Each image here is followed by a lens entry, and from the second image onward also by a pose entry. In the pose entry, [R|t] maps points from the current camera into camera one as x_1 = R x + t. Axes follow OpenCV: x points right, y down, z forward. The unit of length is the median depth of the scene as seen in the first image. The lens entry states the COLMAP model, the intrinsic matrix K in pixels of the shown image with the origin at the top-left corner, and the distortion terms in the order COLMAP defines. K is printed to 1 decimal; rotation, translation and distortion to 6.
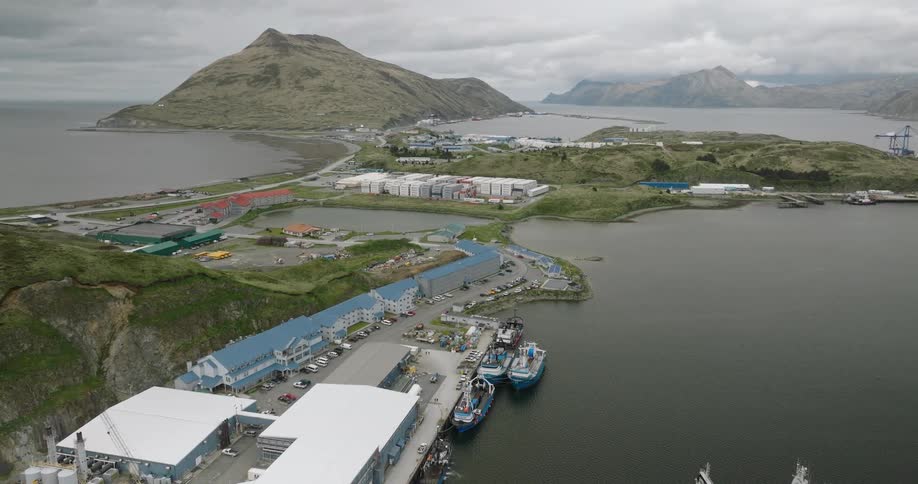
lens RADIAL K [[579.3, 0, 459.0], [0, 579.3, 242.0], [0, 0, 1]] dist [0.010930, 0.001252]
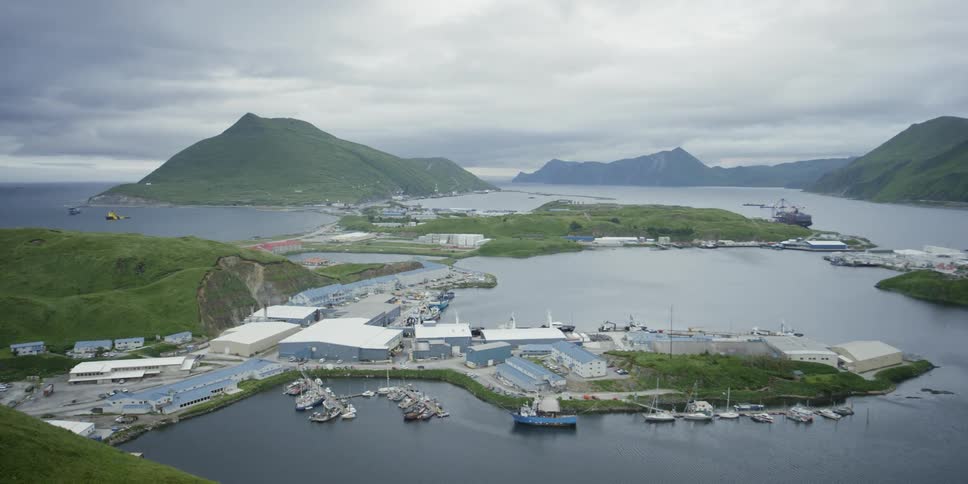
lens RADIAL K [[634.8, 0, 484.0], [0, 634.8, 242.0], [0, 0, 1]] dist [-0.022480, -0.001219]
pose [[0.996382, -0.009404, 0.084469, 0.009866], [0.021216, 0.989917, -0.140052, 0.082245], [-0.082301, 0.141338, 0.986534, -0.319488]]
